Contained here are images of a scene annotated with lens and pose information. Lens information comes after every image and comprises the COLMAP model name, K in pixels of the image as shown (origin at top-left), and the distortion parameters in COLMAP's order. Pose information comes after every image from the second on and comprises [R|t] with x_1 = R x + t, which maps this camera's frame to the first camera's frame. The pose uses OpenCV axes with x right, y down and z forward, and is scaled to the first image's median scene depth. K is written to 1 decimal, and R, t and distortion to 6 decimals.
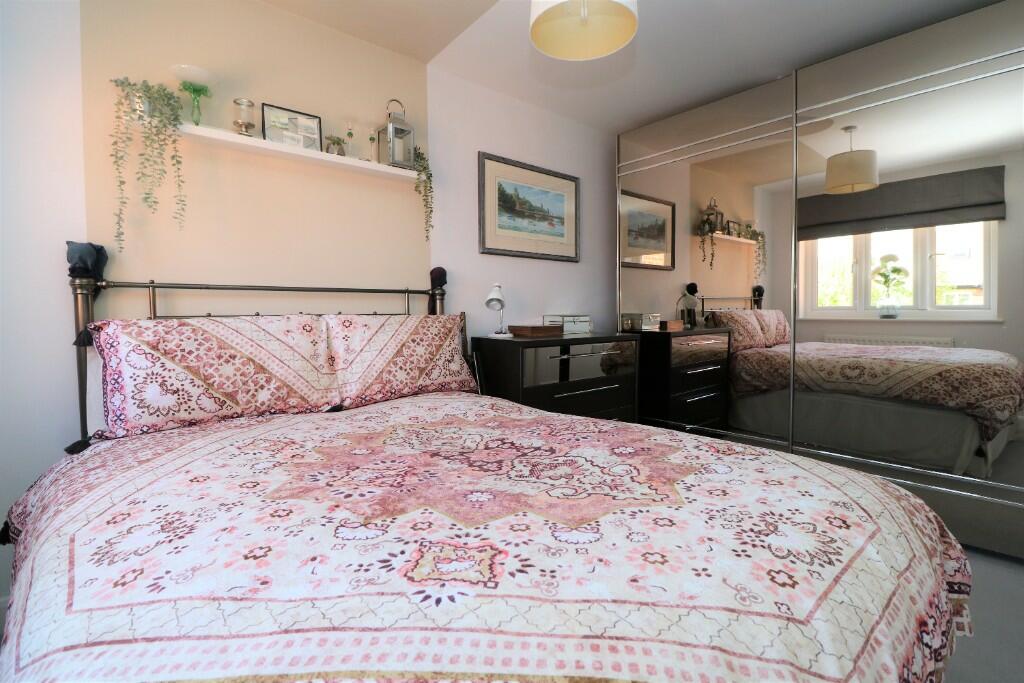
lens RADIAL K [[478.3, 0, 508.5], [0, 478.3, 333.9], [0, 0, 1]] dist [-0.021709, -0.001403]
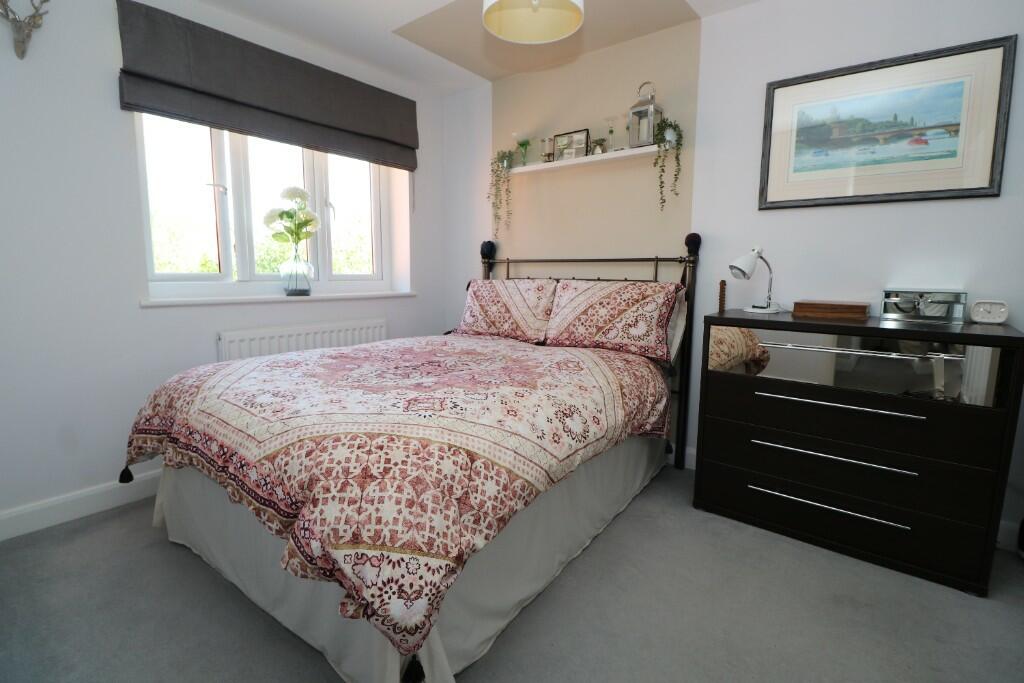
lens RADIAL K [[478.3, 0, 507.0], [0, 478.3, 338.8], [0, 0, 1]] dist [-0.021709, -0.001403]
pose [[0.158575, 0.149024, -0.976036, 0.964751], [-0.048310, 0.988531, 0.143083, -0.059220], [0.986164, 0.024463, 0.163956, 0.587698]]
